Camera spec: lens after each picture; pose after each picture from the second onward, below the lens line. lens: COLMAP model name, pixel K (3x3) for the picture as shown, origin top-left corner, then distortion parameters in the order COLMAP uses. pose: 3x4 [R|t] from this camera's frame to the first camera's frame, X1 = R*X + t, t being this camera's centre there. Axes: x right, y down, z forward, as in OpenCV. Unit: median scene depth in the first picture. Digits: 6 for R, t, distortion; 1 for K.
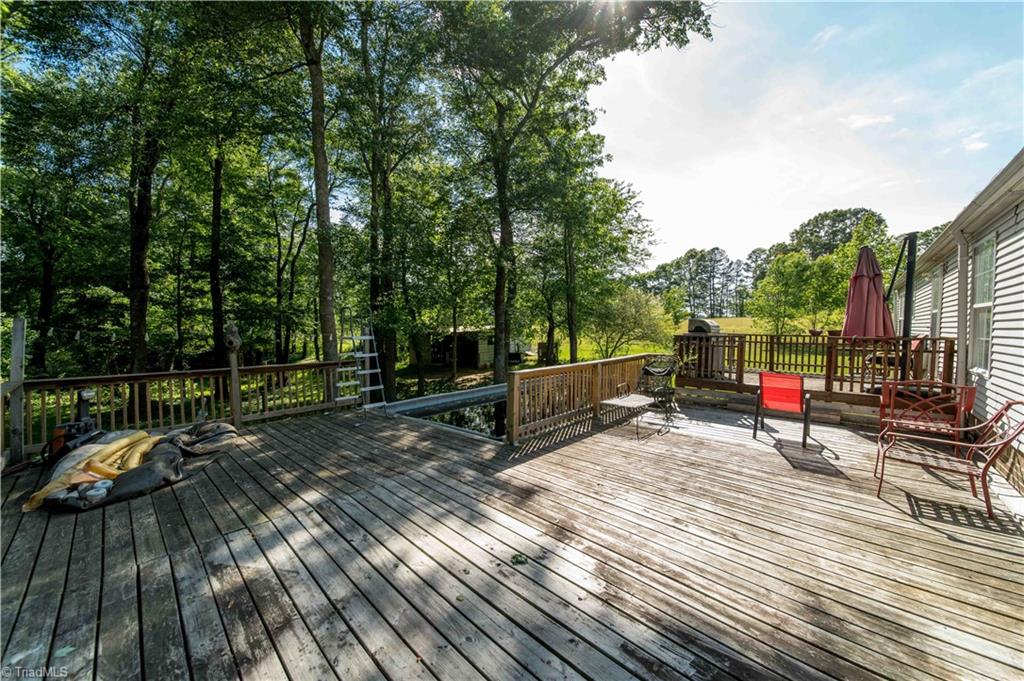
lens RADIAL K [[358.6, 0, 511.2], [0, 358.6, 341.8], [0, 0, 1]] dist [-0.001761, -0.000527]
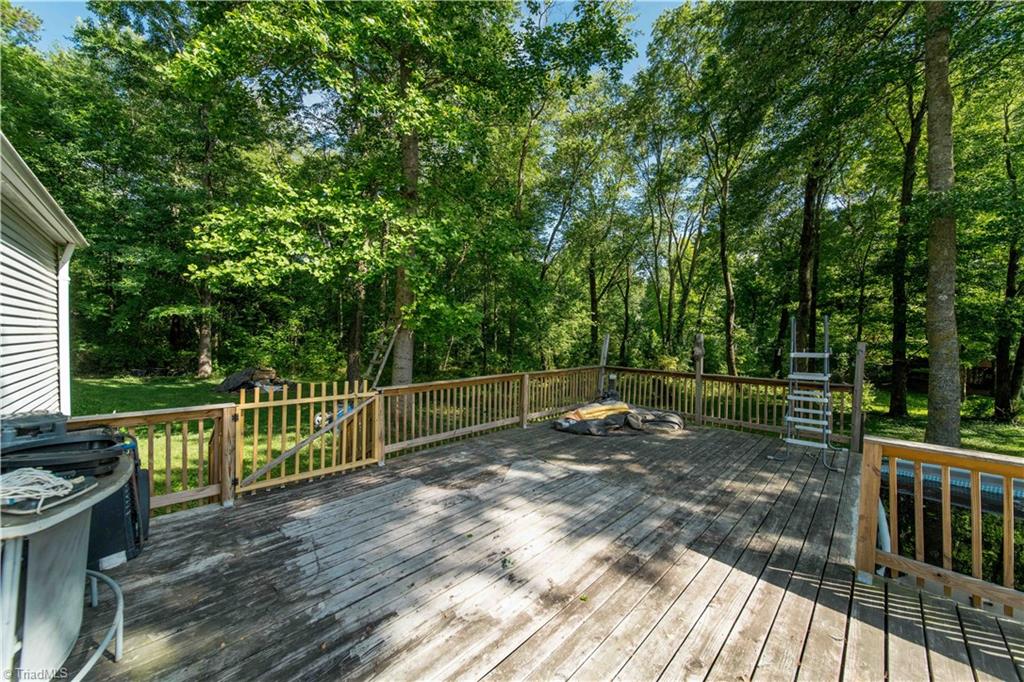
lens RADIAL K [[358.6, 0, 511.2], [0, 358.6, 342.3], [0, 0, 1]] dist [-0.001761, -0.000527]
pose [[-0.028278, 0.026881, -0.999239, 0.759313], [-0.044929, 0.998594, 0.028135, -0.063099], [0.998590, 0.045690, -0.027030, 0.704174]]
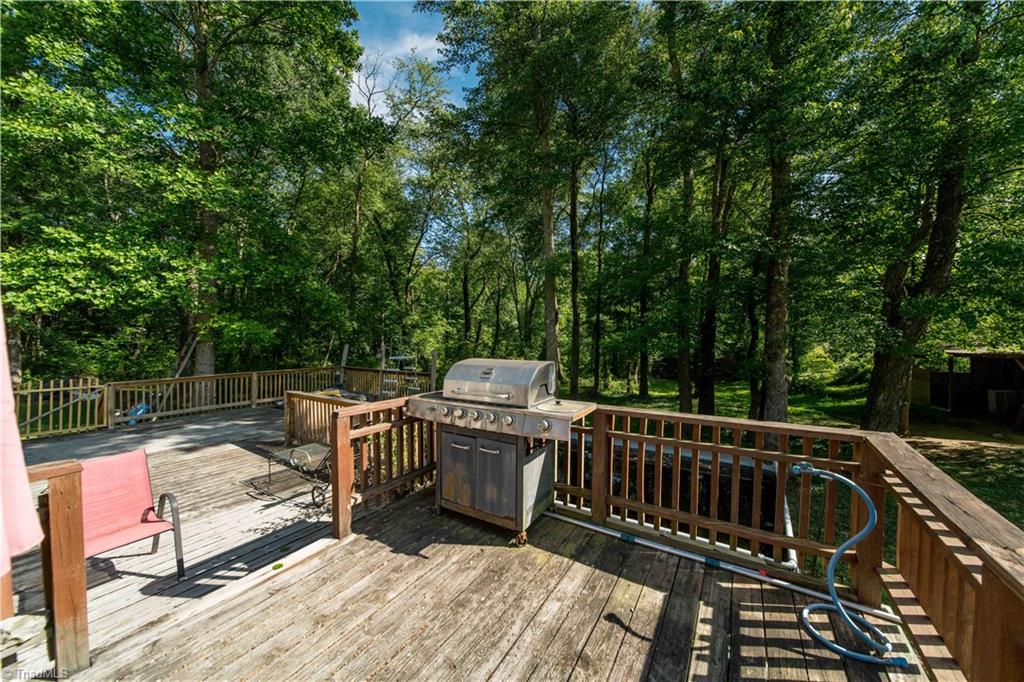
lens RADIAL K [[358.6, 0, 511.2], [0, 358.6, 342.3], [0, 0, 1]] dist [-0.001761, -0.000527]
pose [[0.191154, 0.018838, -0.981379, 2.078993], [-0.039804, 0.999142, 0.011426, -0.204177], [0.980753, 0.036879, 0.191740, 2.179995]]
